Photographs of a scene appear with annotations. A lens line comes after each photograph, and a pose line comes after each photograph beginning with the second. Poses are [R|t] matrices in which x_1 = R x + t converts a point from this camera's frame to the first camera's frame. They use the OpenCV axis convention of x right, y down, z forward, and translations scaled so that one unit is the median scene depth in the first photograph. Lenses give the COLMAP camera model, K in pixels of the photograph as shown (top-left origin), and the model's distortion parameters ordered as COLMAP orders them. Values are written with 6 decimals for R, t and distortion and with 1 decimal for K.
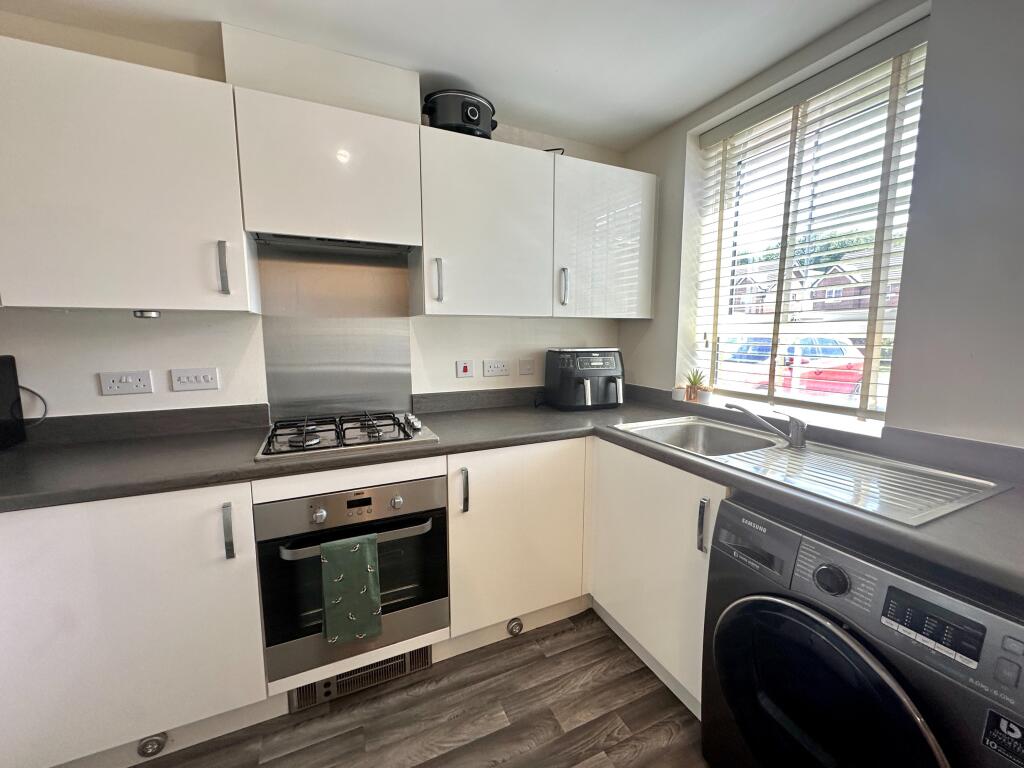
lens RADIAL K [[411.9, 0, 504.7], [0, 411.9, 383.5], [0, 0, 1]] dist [0.000571, 0.000388]
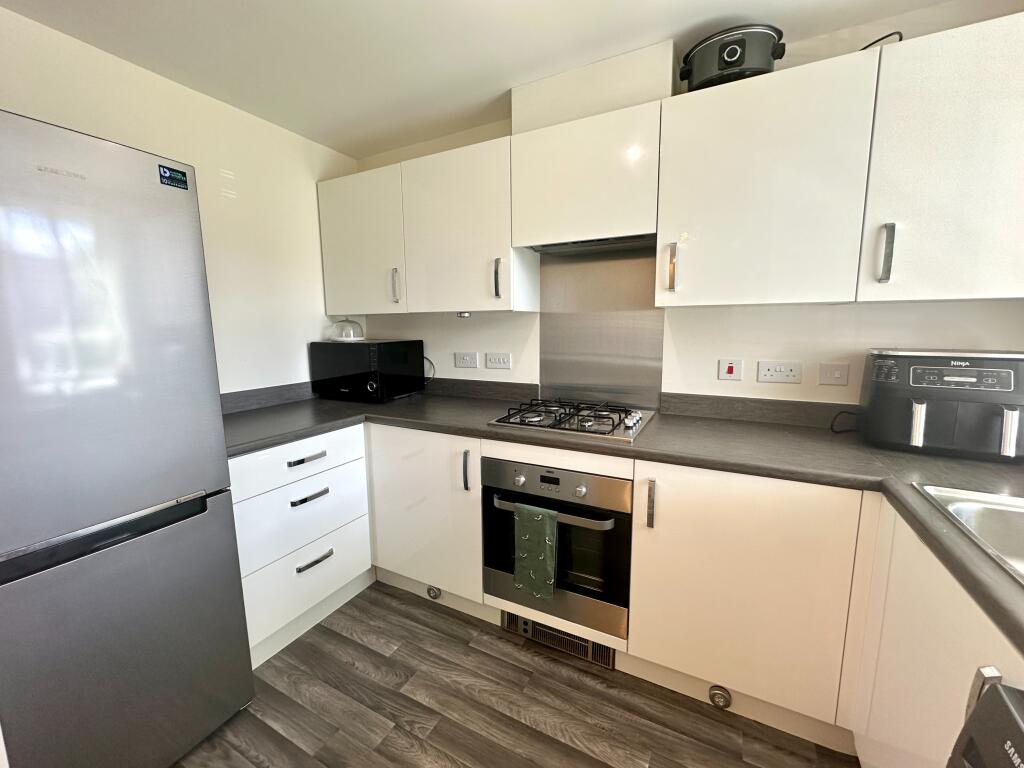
lens RADIAL K [[411.9, 0, 507.4], [0, 411.9, 383.9], [0, 0, 1]] dist [0.000571, 0.000388]
pose [[0.615962, 0.107292, -0.780435, 0.361398], [-0.091924, 0.993703, 0.064060, -0.025506], [0.782394, 0.032282, 0.621946, 0.180939]]
